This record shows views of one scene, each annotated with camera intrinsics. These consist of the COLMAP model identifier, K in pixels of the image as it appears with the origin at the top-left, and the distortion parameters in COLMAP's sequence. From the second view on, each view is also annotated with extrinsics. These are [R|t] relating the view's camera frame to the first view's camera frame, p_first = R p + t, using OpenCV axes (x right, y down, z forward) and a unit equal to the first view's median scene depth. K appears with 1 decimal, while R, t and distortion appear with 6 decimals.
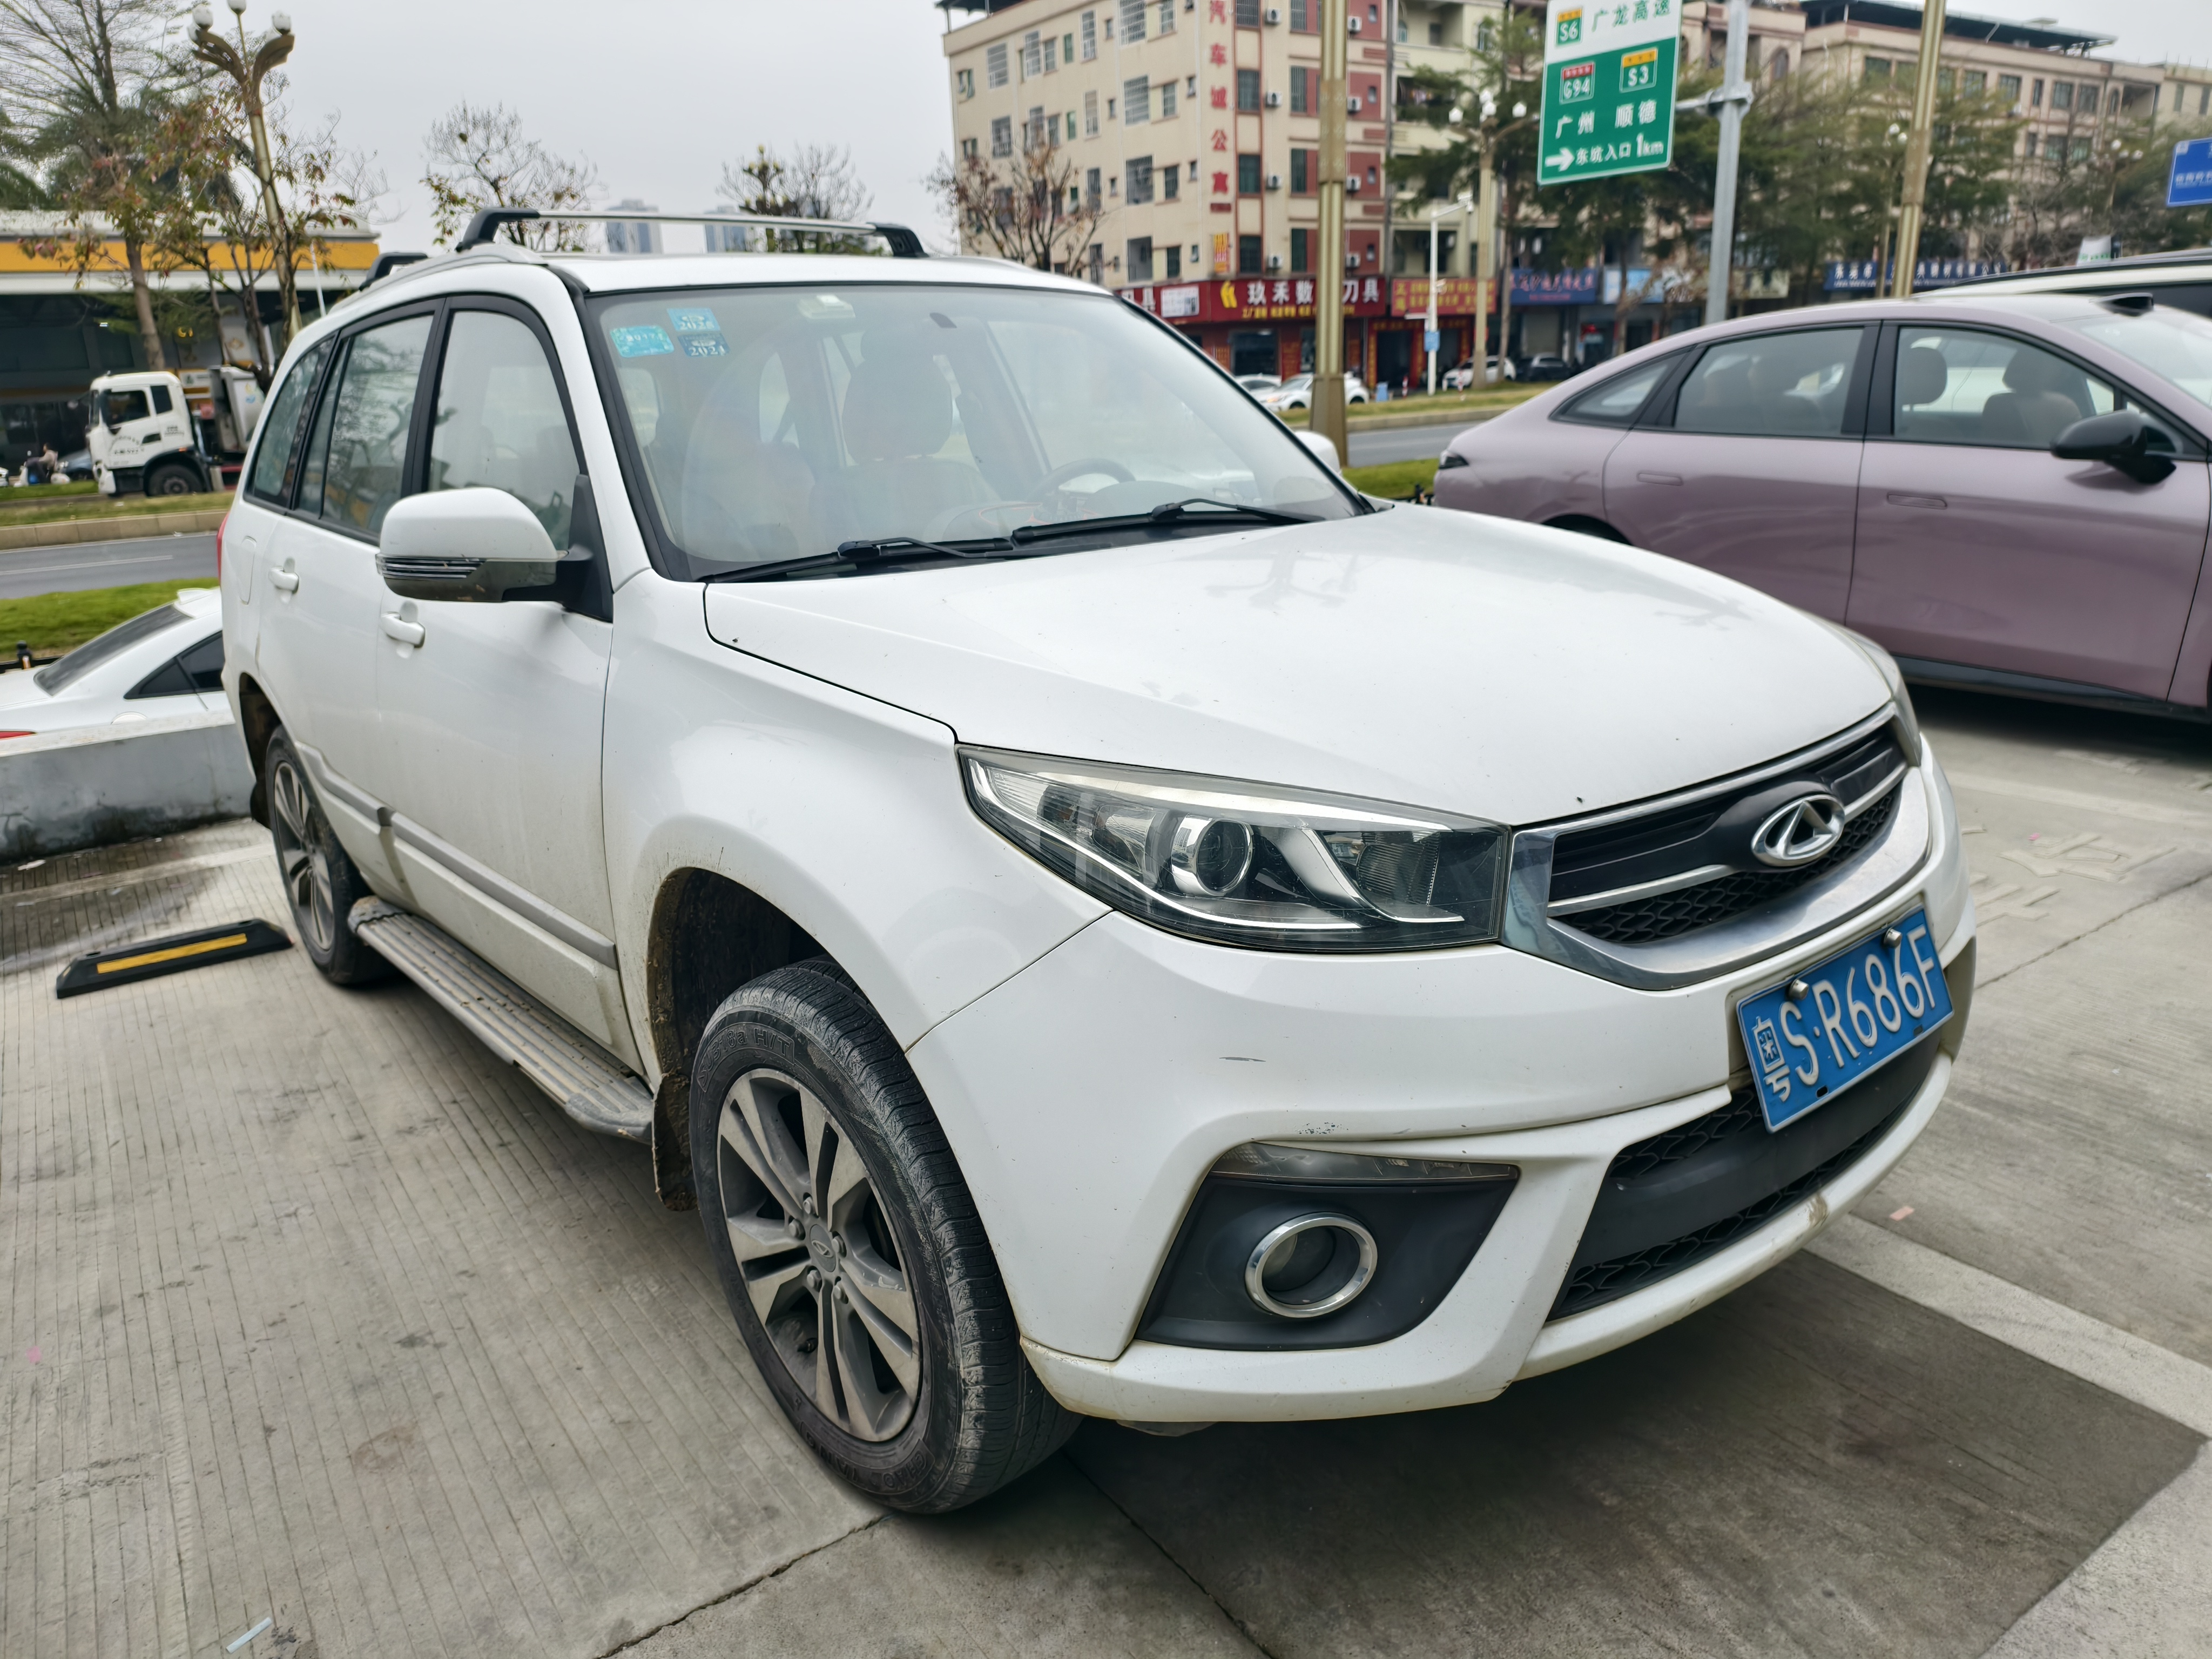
lens RADIAL K [[1482.5, 0, 1104.8], [0, 1482.5, 751.9], [0, 0, 1]] dist [-0.035162, 0.005102]
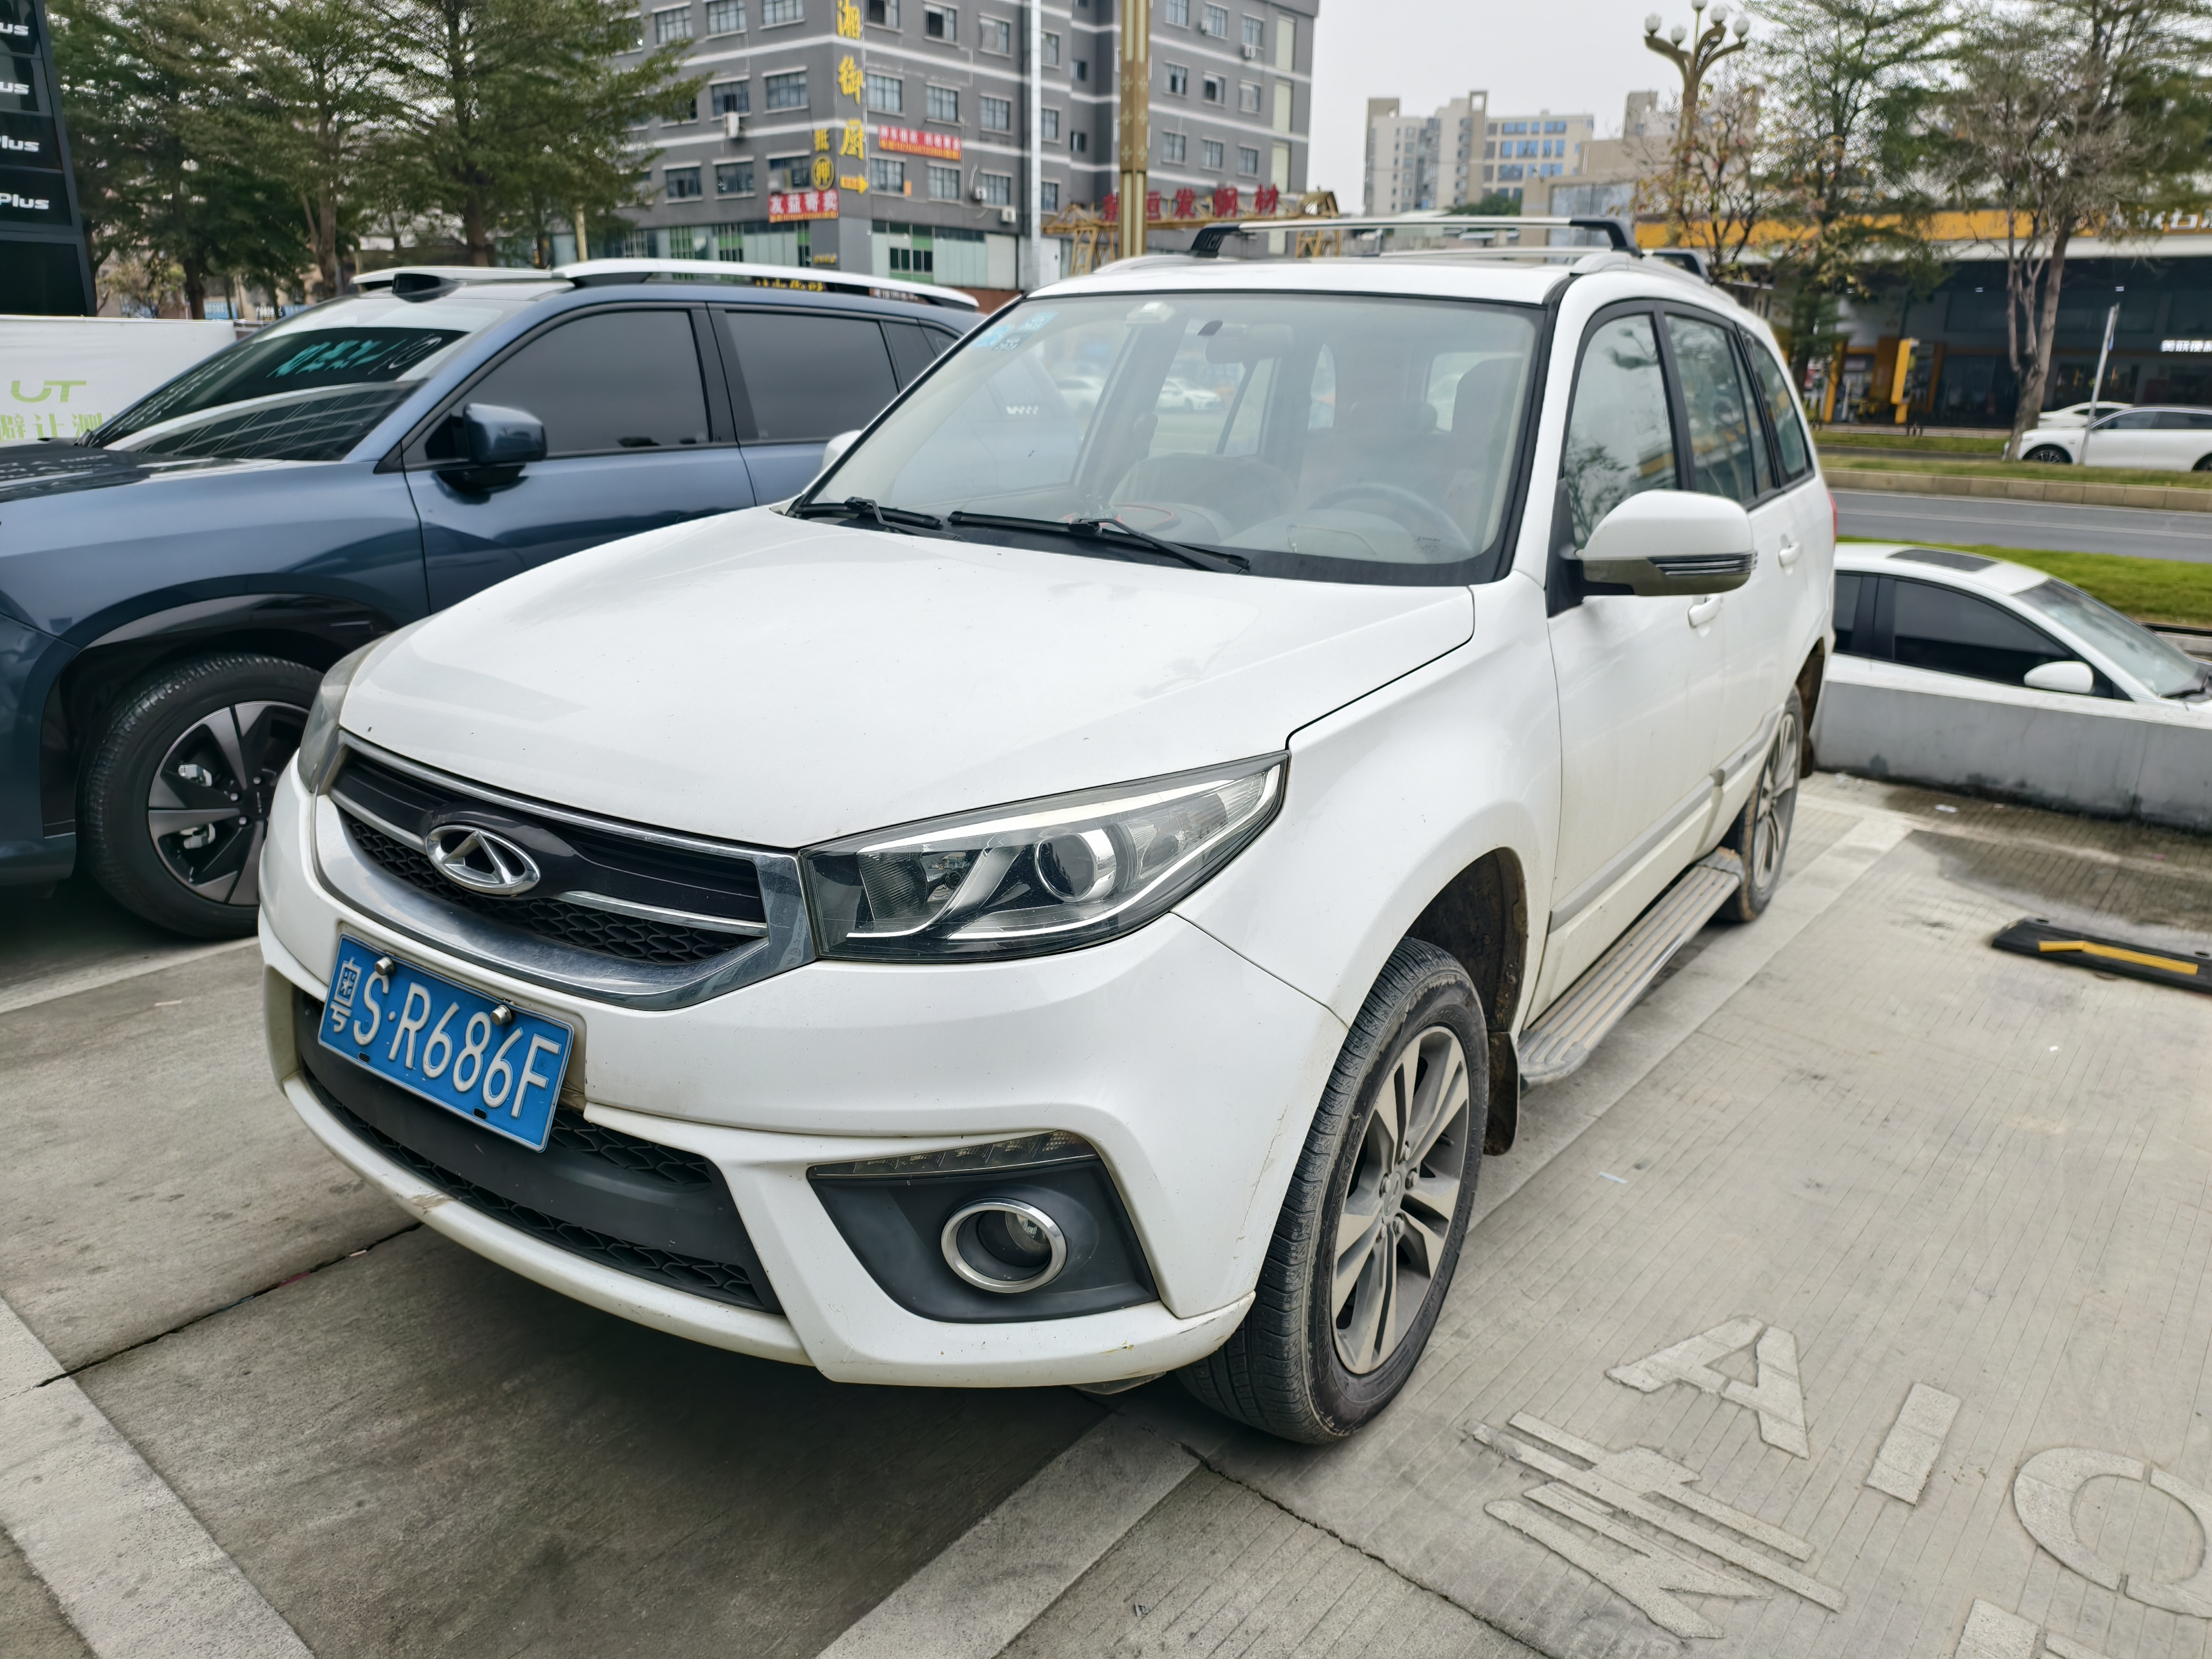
lens RADIAL K [[1496.9, 0, 1106.0], [0, 1496.9, 829.5], [0, 0, 1]] dist [-0.004177, -0.003331]
pose [[0.297966, 0.319485, -0.899525, 1.499218], [-0.264708, 0.933027, 0.243700, -0.326103], [0.917140, 0.165497, 0.362581, 1.000728]]
